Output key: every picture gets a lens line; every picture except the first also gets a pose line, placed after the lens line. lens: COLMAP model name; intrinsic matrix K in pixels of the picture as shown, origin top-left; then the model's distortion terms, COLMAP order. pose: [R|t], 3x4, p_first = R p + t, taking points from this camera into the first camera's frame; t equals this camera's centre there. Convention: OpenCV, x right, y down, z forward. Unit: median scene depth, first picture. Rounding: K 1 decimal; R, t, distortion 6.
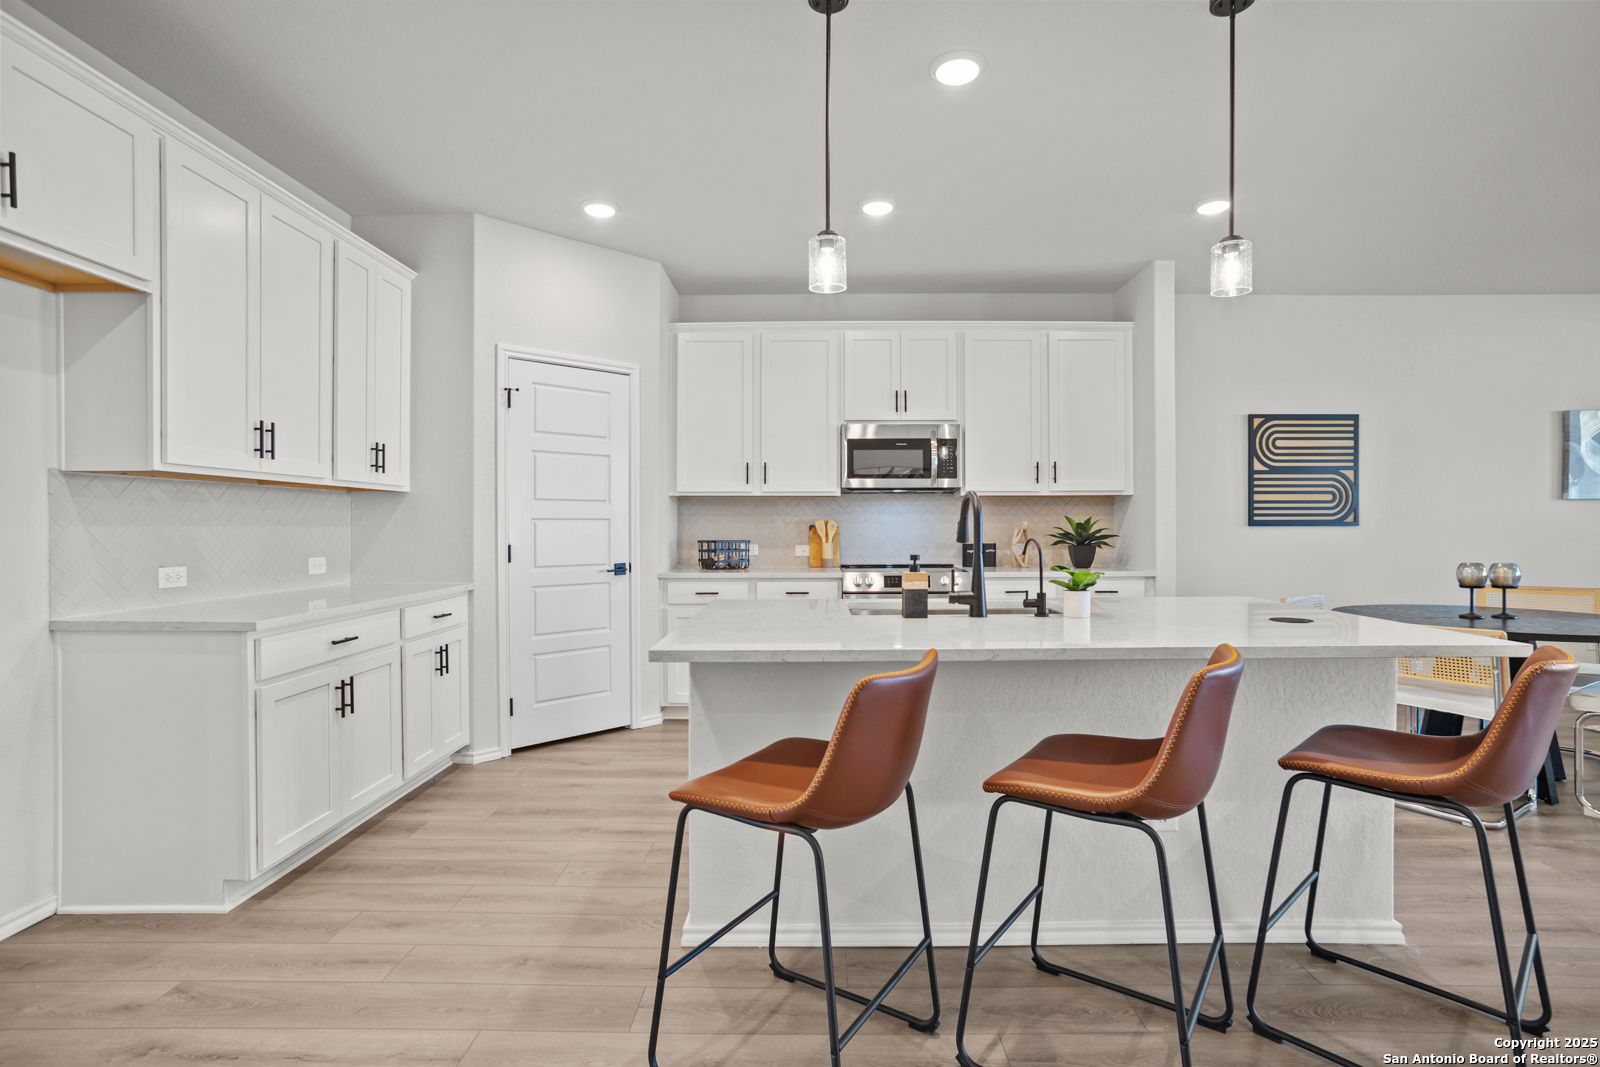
lens RADIAL K [[771.3, 0, 815.9], [0, 771.3, 532.2], [0, 0, 1]] dist [-0.078486, 0.051408]
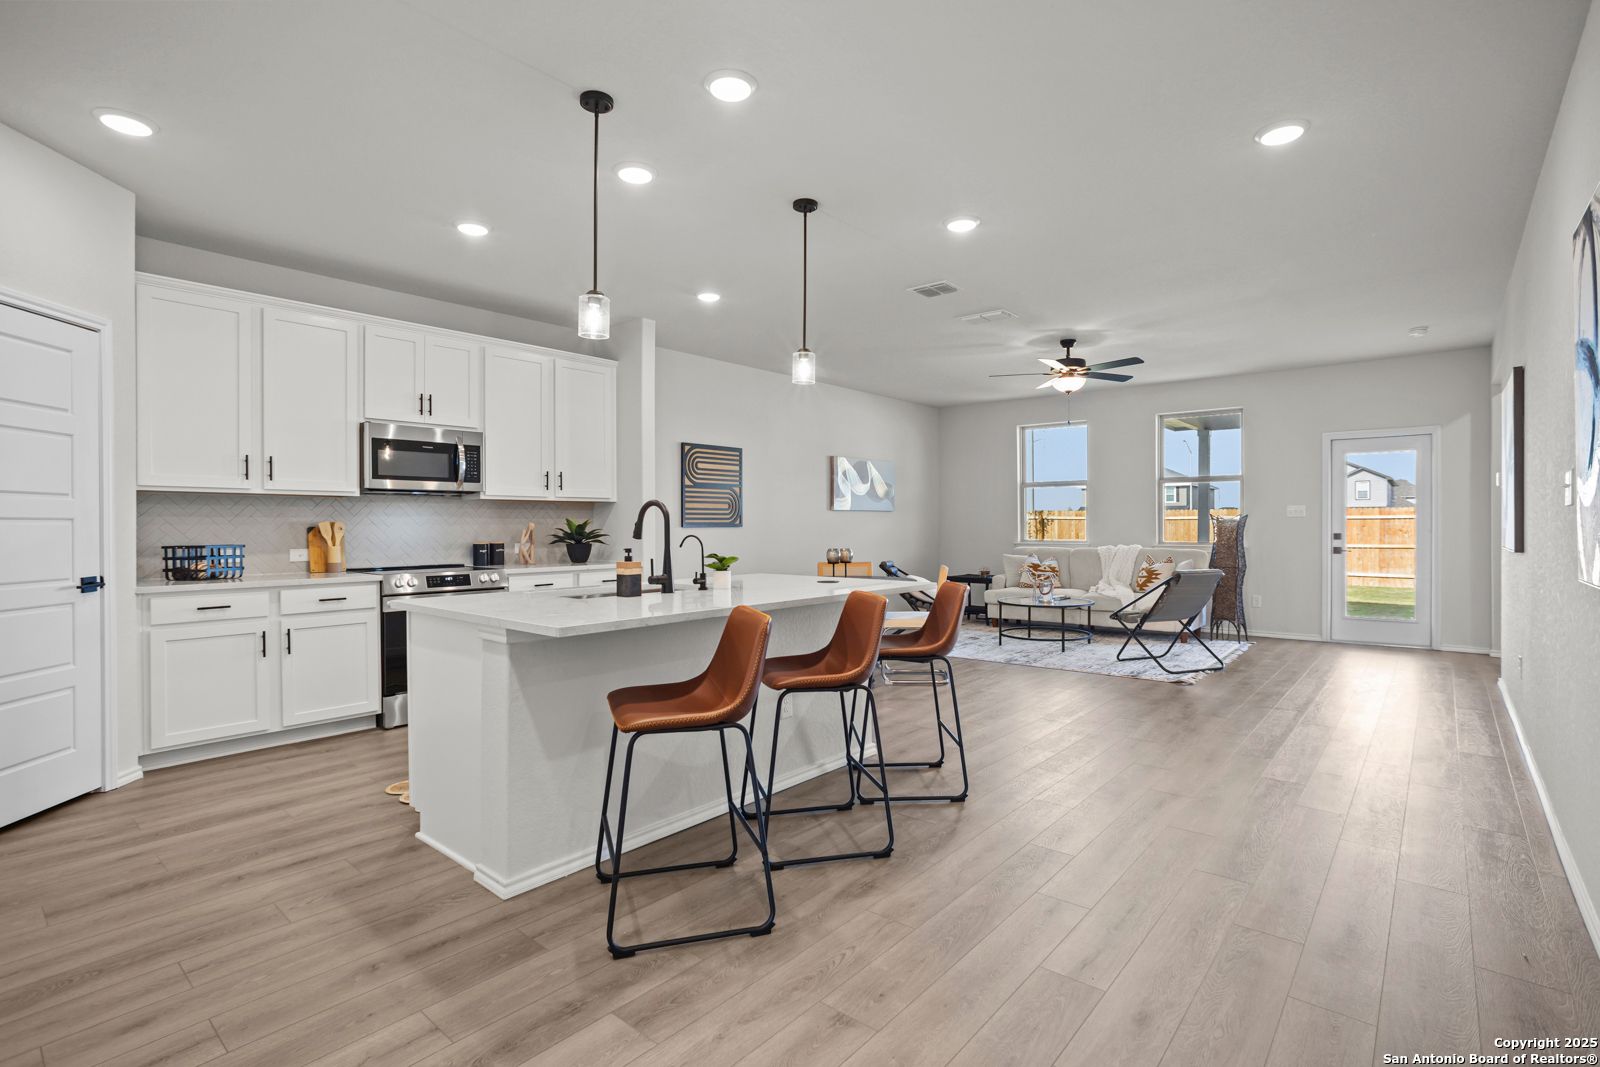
lens RADIAL K [[757.5, 0, 828.8], [0, 757.5, 535.0], [0, 0, 1]] dist [-0.074146, 0.047832]
pose [[0.628635, -0.009884, 0.777638, -0.321726], [0.009008, 0.999945, 0.005428, 0.001282], [-0.777649, 0.003592, 0.628689, -0.032015]]
